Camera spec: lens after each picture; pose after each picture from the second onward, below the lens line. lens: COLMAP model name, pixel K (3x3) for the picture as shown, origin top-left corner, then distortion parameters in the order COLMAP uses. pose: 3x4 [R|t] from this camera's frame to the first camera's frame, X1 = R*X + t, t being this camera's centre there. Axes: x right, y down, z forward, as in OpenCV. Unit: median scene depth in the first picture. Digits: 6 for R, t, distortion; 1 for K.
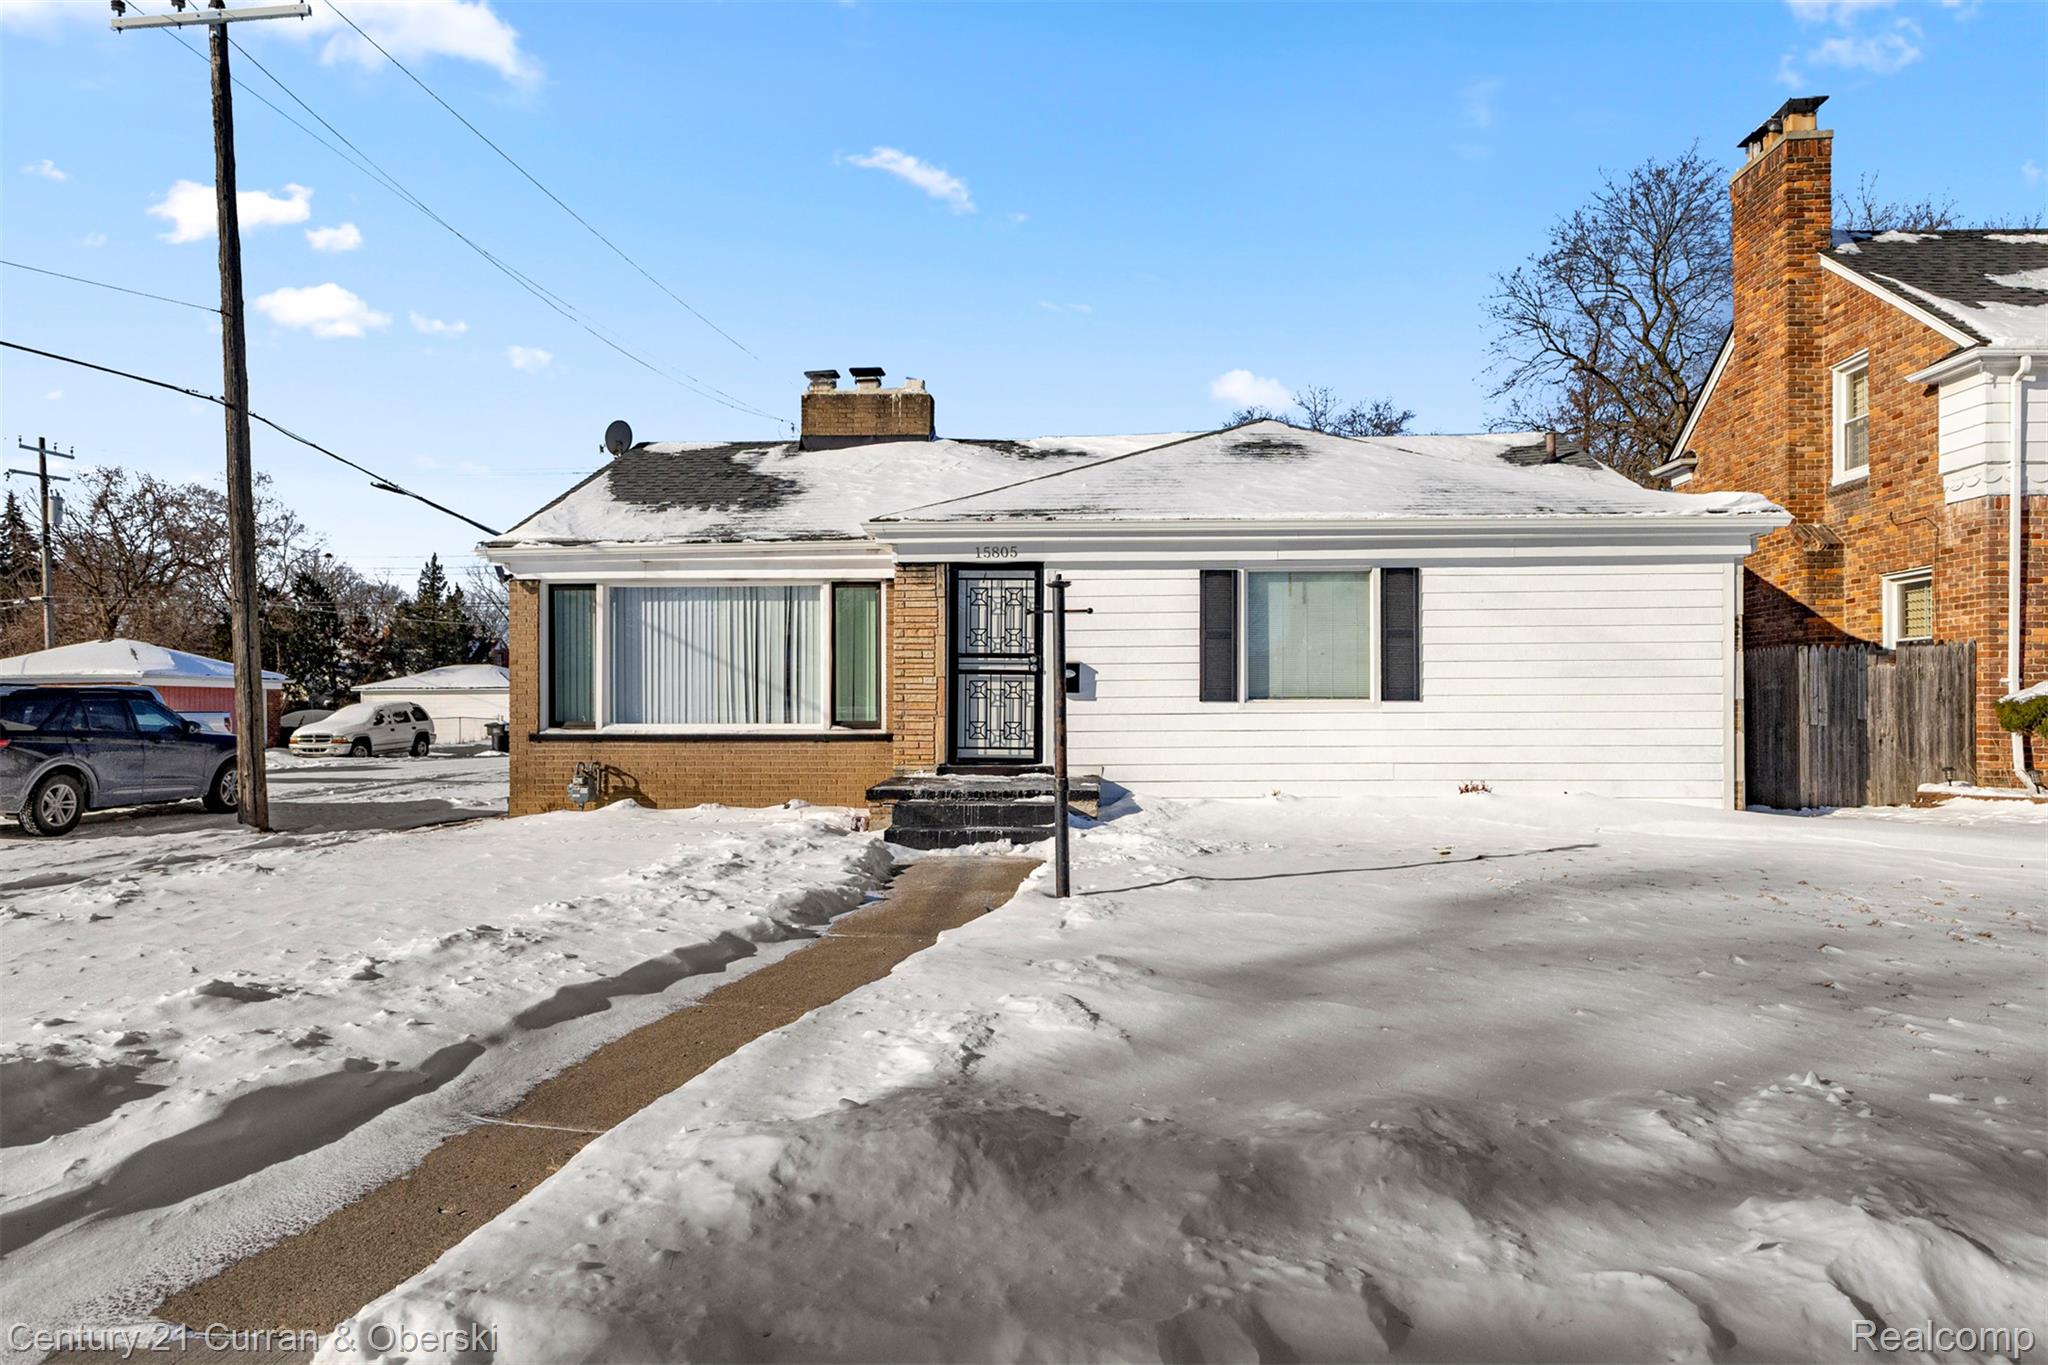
lens RADIAL K [[1306.0, 0, 1024.0], [0, 1306.0, 682.5], [0, 0, 1]] dist [-0.004158, -0.001011]
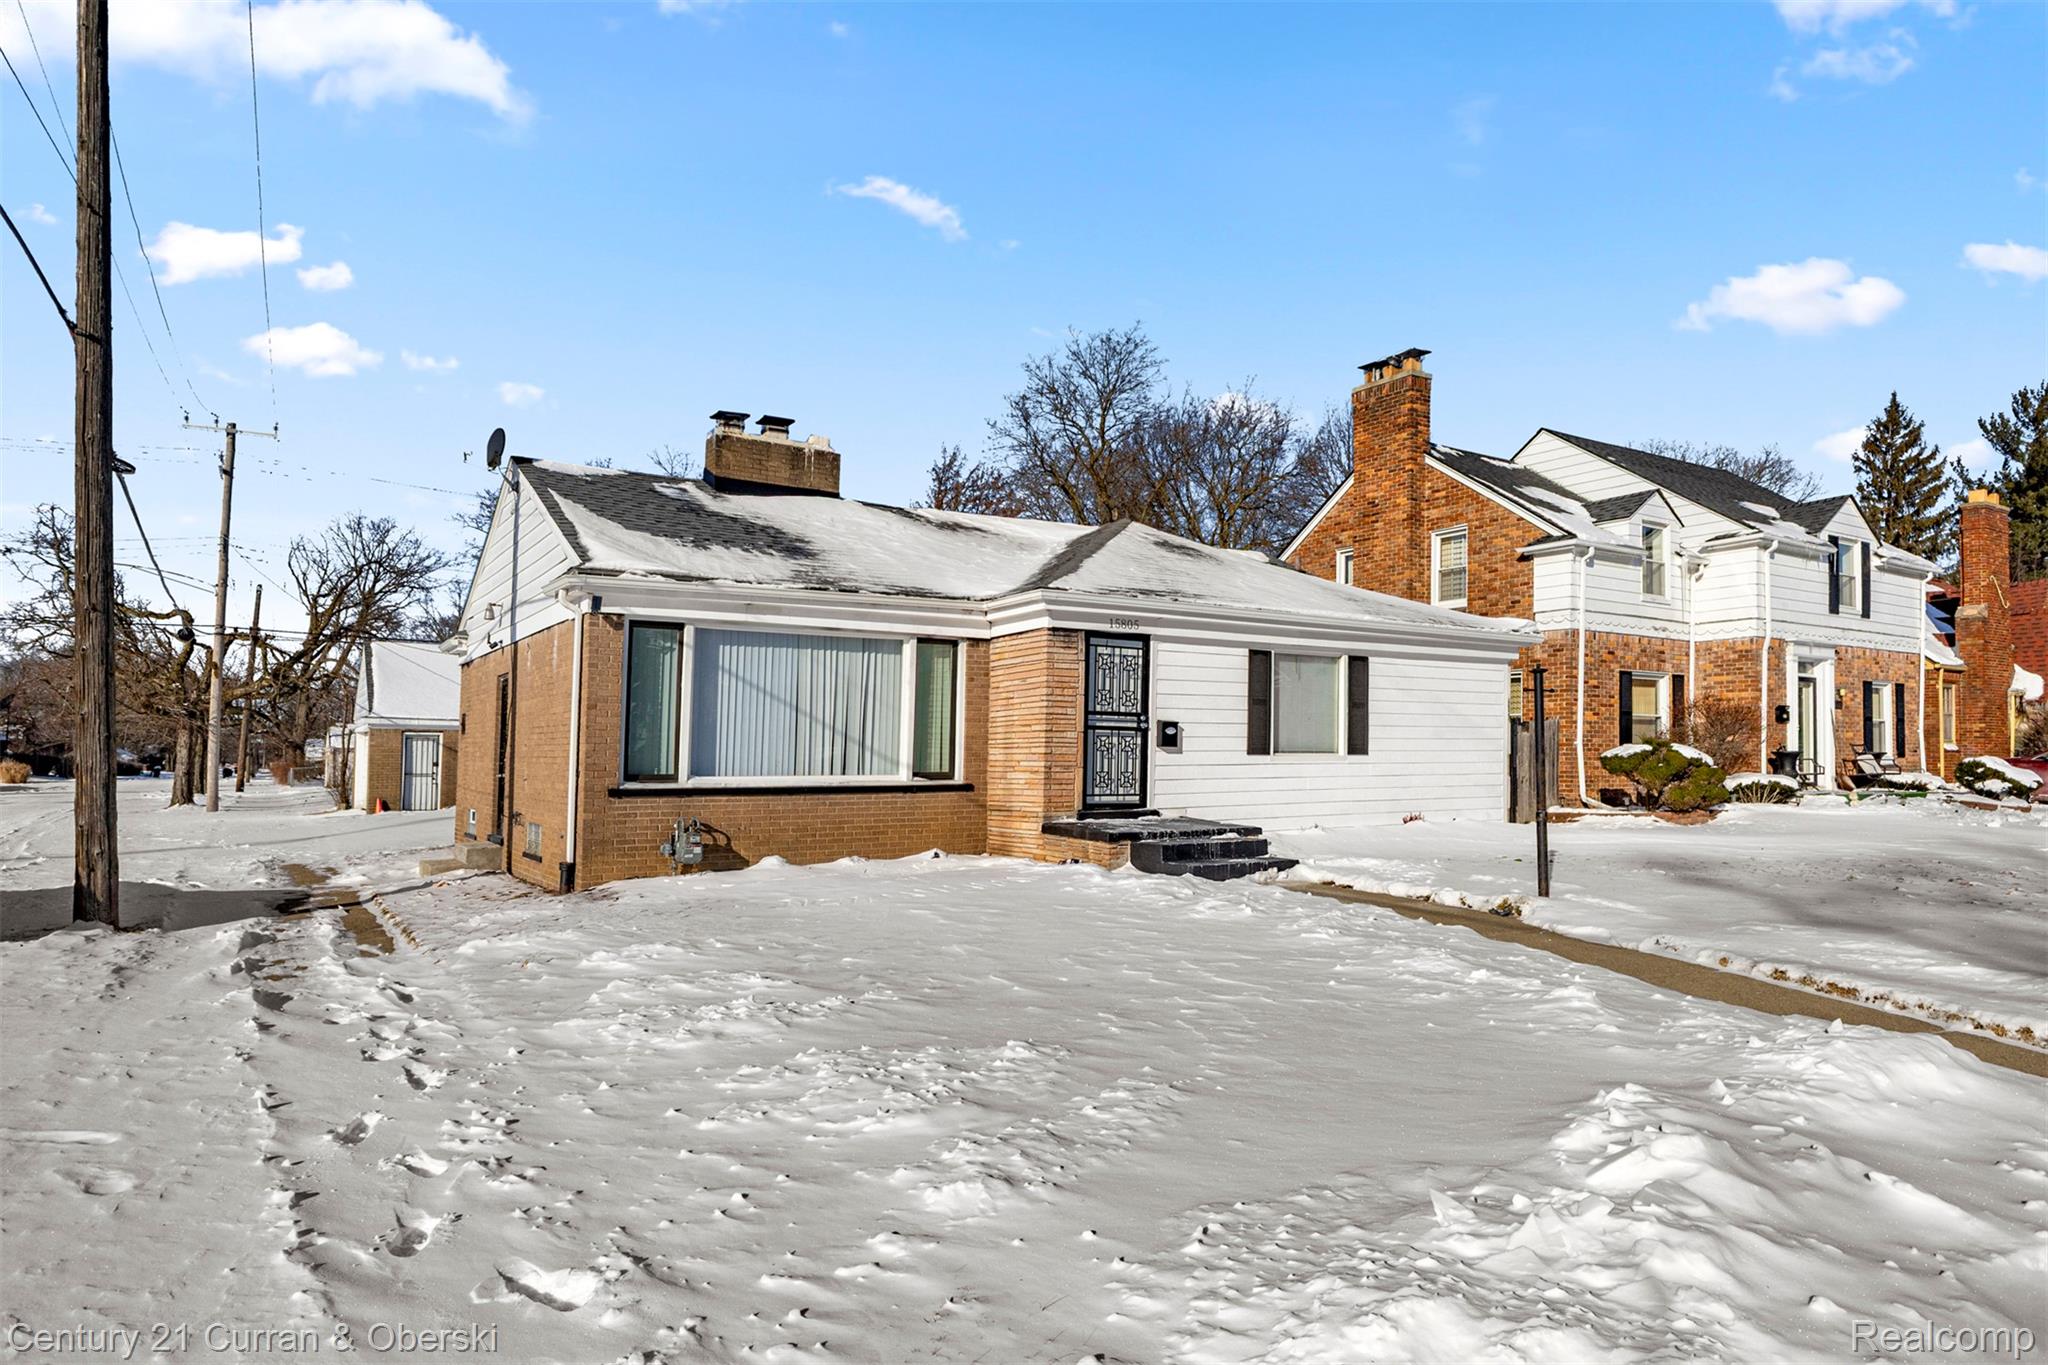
lens RADIAL K [[1278.0, 0, 1024.0], [0, 1278.0, 682.5], [0, 0, 1]] dist [-0.001782, -0.000618]
pose [[0.788556, 0.037959, 0.613790, -0.765533], [-0.012749, 0.998888, -0.045396, 0.003812], [-0.614831, 0.027972, 0.788163, 0.165939]]
